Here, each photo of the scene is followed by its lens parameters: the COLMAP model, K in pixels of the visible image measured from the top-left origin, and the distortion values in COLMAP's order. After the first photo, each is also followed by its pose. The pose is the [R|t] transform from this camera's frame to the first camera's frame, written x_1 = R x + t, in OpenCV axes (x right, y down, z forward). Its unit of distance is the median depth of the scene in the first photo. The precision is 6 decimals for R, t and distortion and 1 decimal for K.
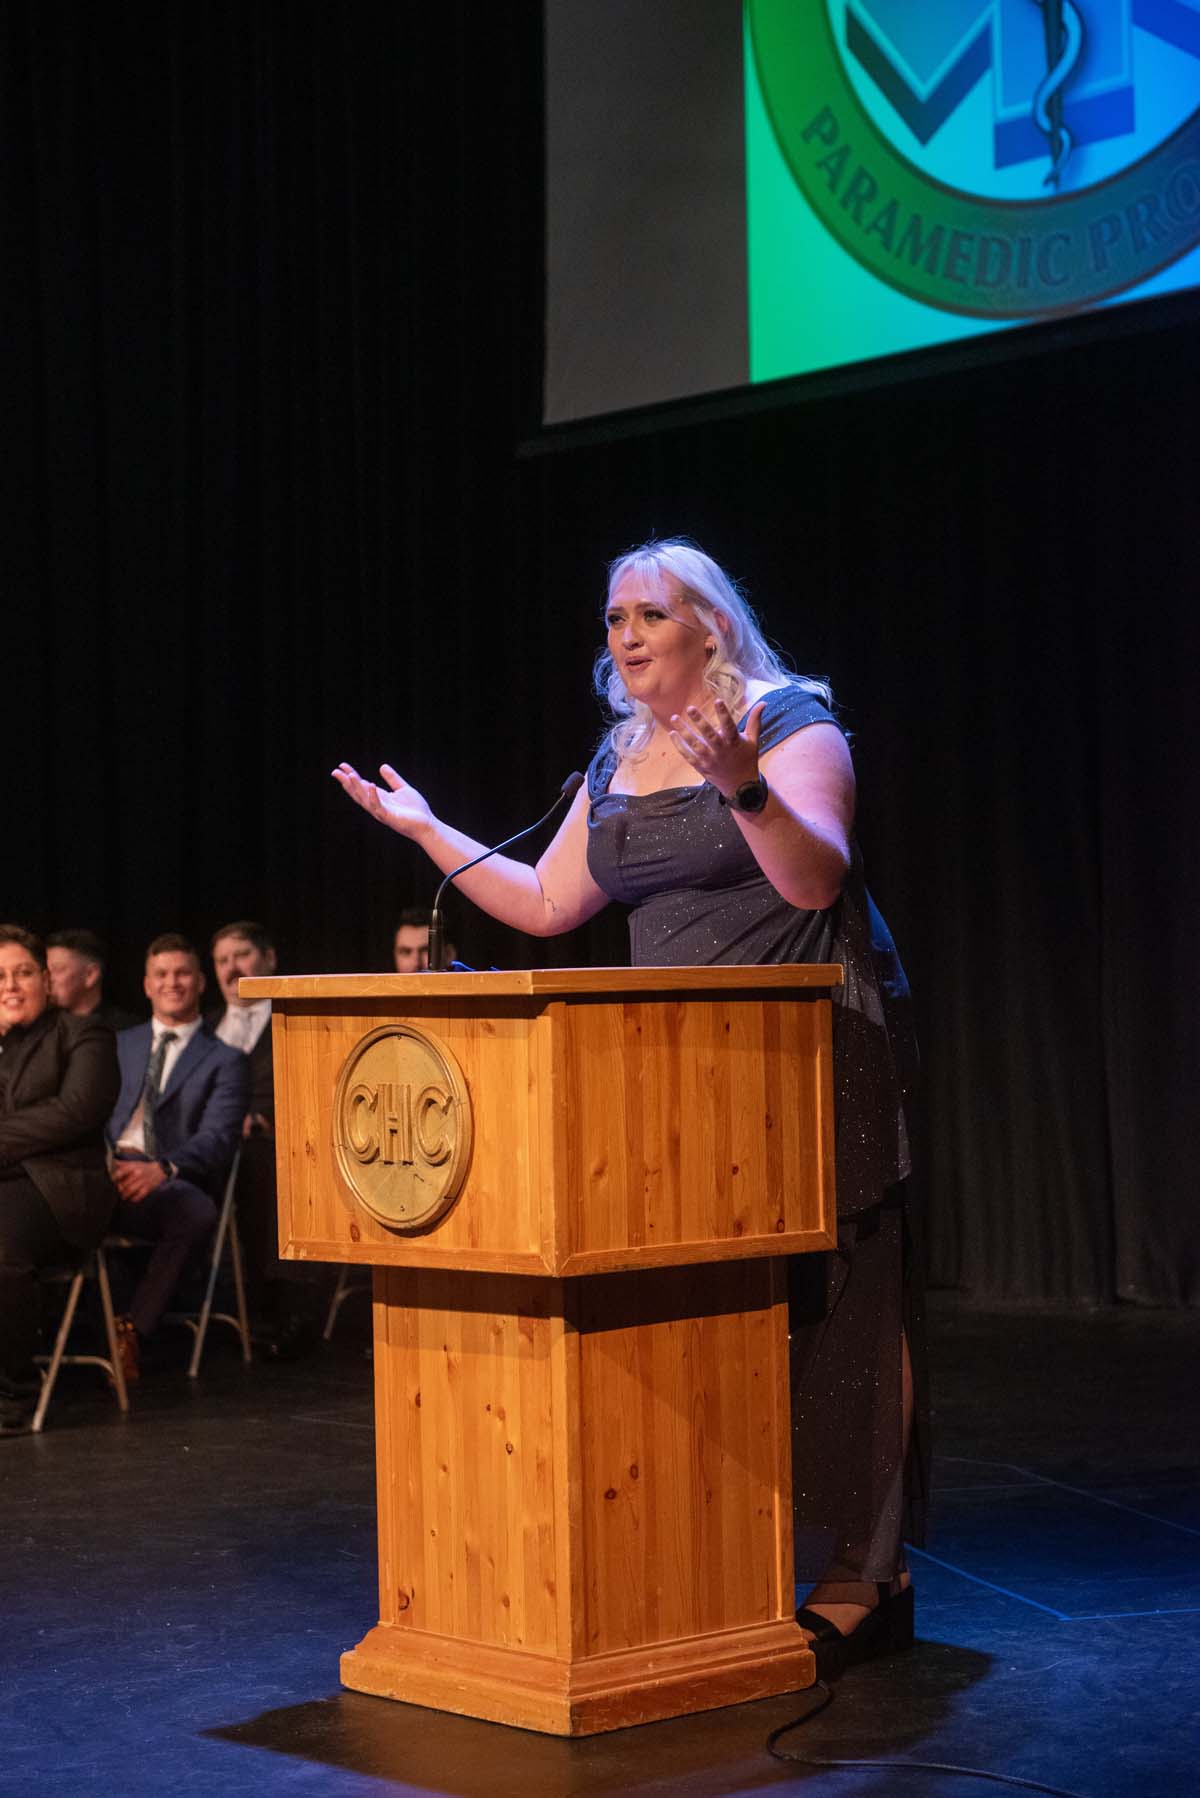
lens RADIAL K [[3419.2, 0, 600.0], [0, 3419.2, 899.0], [0, 0, 1]] dist [0.159795, -0.444179]
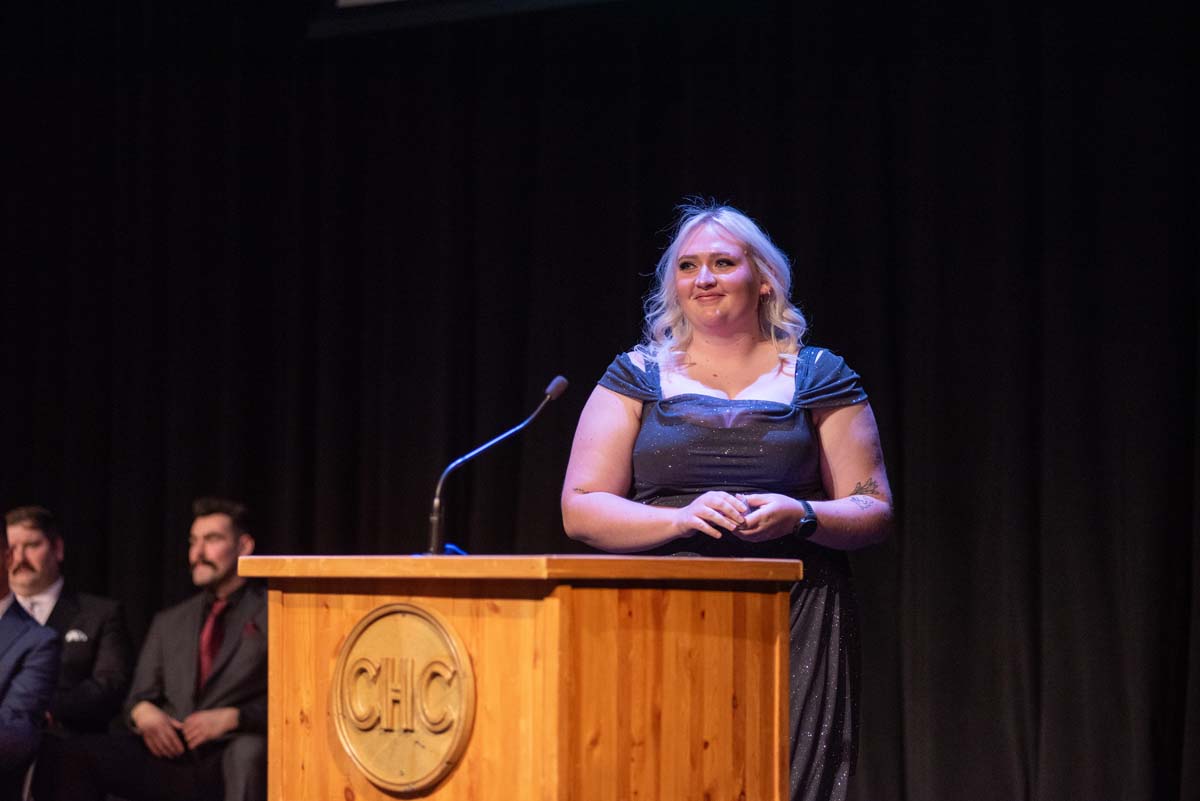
lens RADIAL K [[3878.0, 0, 600.0], [0, 3878.0, 400.5], [0, 0, 1]] dist [0.240503, 1.436978]
pose [[0.994354, 0.033987, 0.100520, -0.122698], [-0.031276, 0.999106, -0.028428, 0.005307], [-0.101396, 0.025124, 0.994529, -0.236819]]
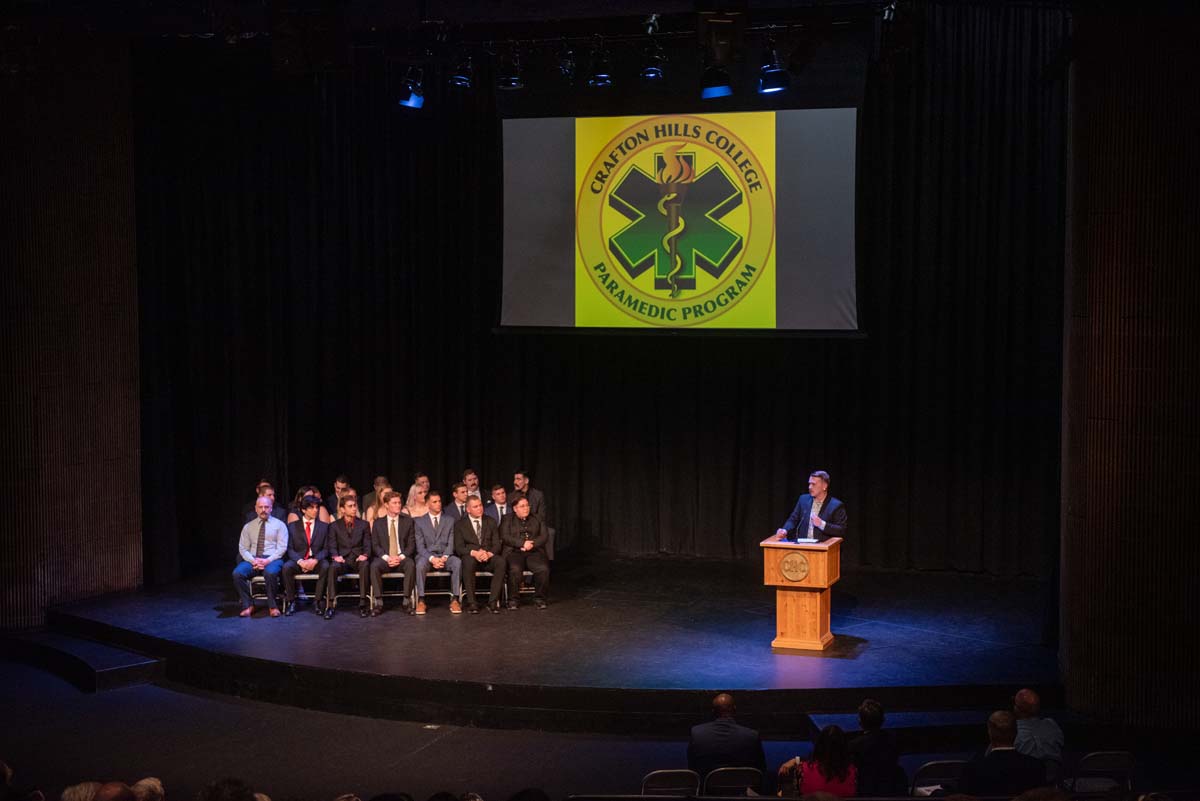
lens RADIAL K [[1876.9, 0, 600.0], [0, 1876.9, 402.5], [0, 0, 1]] dist [0.023156, 0.000594]
pose [[0.878335, -0.016913, 0.477746, -2.189530], [-0.029774, 0.995498, 0.089982, -0.585867], [-0.477117, -0.093259, 0.873878, -2.068738]]
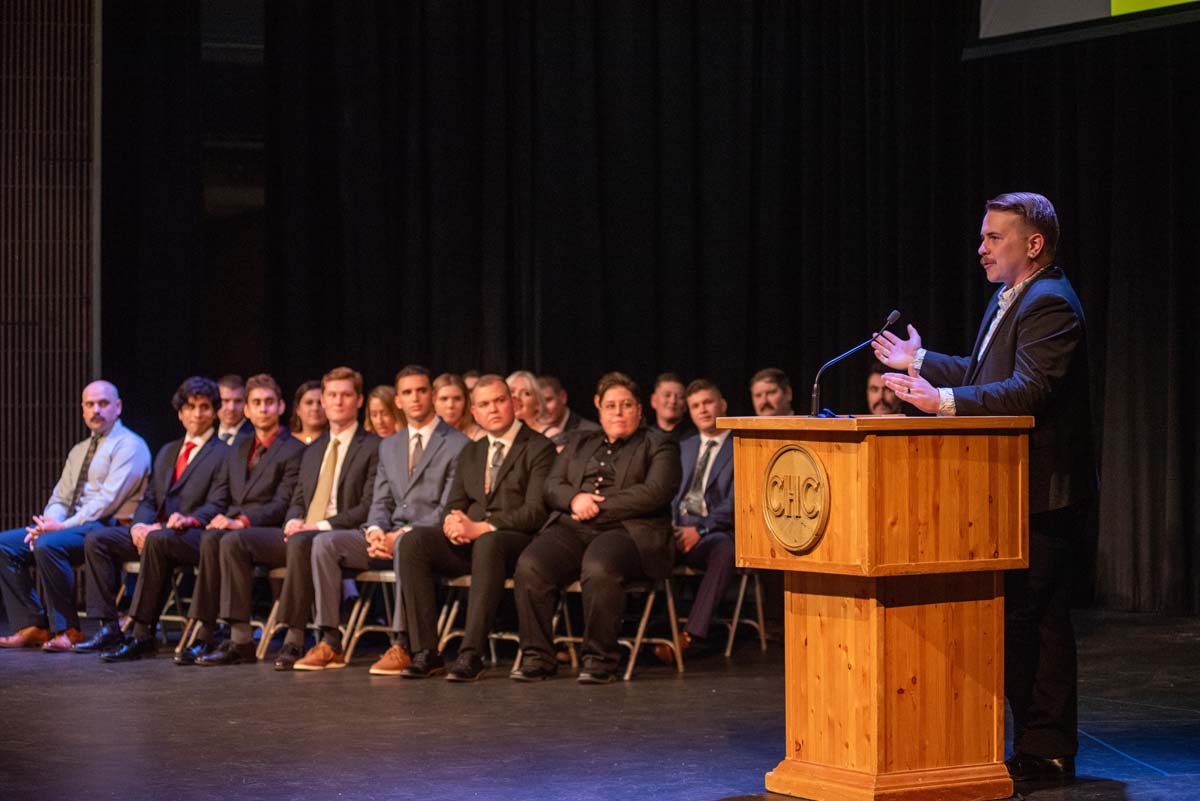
lens RADIAL K [[2807.6, 0, 600.0], [0, 2807.6, 400.5], [0, 0, 1]] dist [-0.102064, -0.647889]
pose [[0.981944, 0.014979, -0.188577, 0.128777], [-0.010013, 0.999578, 0.027264, -0.029329], [0.188906, -0.024884, 0.981680, -0.554003]]
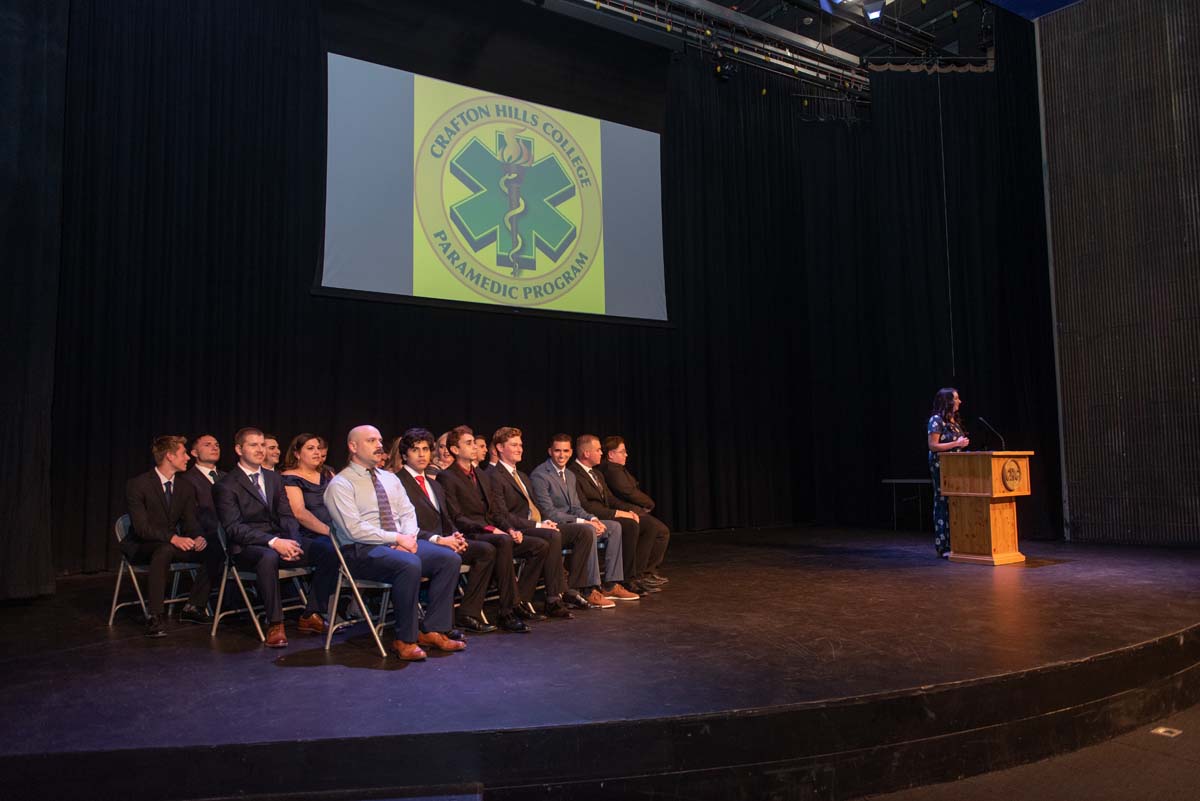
lens RADIAL K [[851.6, 0, 600.0], [0, 851.6, 400.5], [0, 0, 1]] dist [-0.007807, -0.002117]
pose [[0.131166, 0.096270, 0.986675, -1.791064], [-0.012707, 0.995355, -0.095428, 0.089810], [-0.991279, -0.000021, 0.131780, 1.567127]]
